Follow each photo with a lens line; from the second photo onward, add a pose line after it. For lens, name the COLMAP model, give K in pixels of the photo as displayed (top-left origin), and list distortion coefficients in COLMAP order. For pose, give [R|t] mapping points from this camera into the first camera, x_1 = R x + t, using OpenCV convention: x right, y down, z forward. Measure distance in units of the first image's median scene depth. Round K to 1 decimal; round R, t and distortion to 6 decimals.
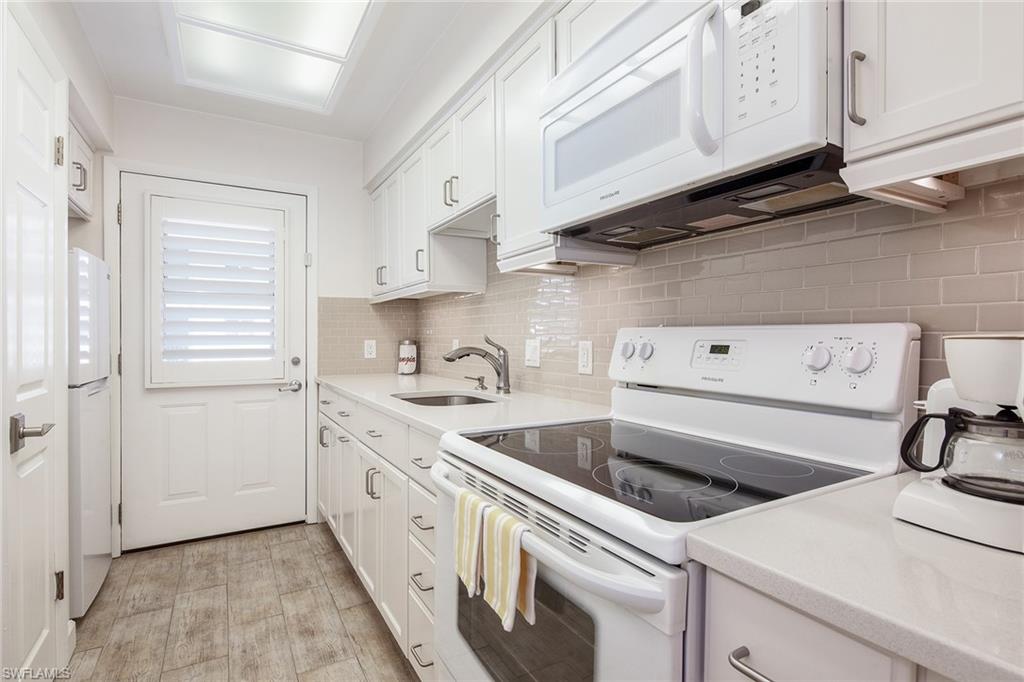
lens RADIAL K [[502.4, 0, 510.8], [0, 502.4, 341.5], [0, 0, 1]] dist [-0.001602, -0.000153]
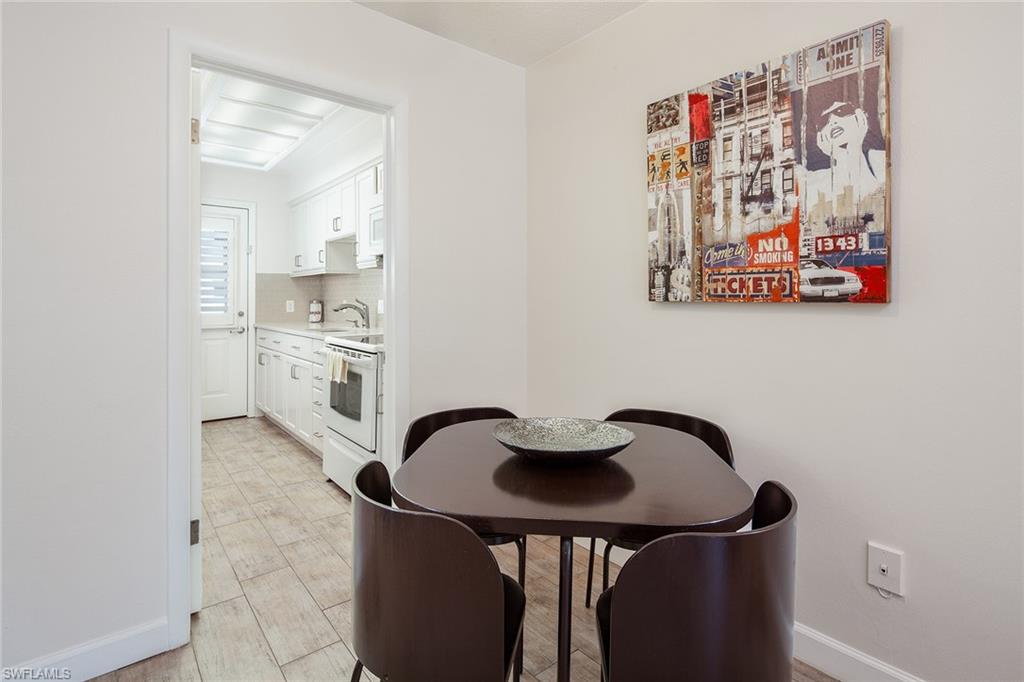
lens RADIAL K [[502.4, 0, 511.5], [0, 502.4, 297.6], [0, 0, 1]] dist [-0.001602, -0.000153]
pose [[0.987415, -0.003483, 0.158115, 0.174383], [0.004280, 0.999980, -0.004698, -0.001511], [-0.158096, 0.005316, 0.987409, -0.741814]]
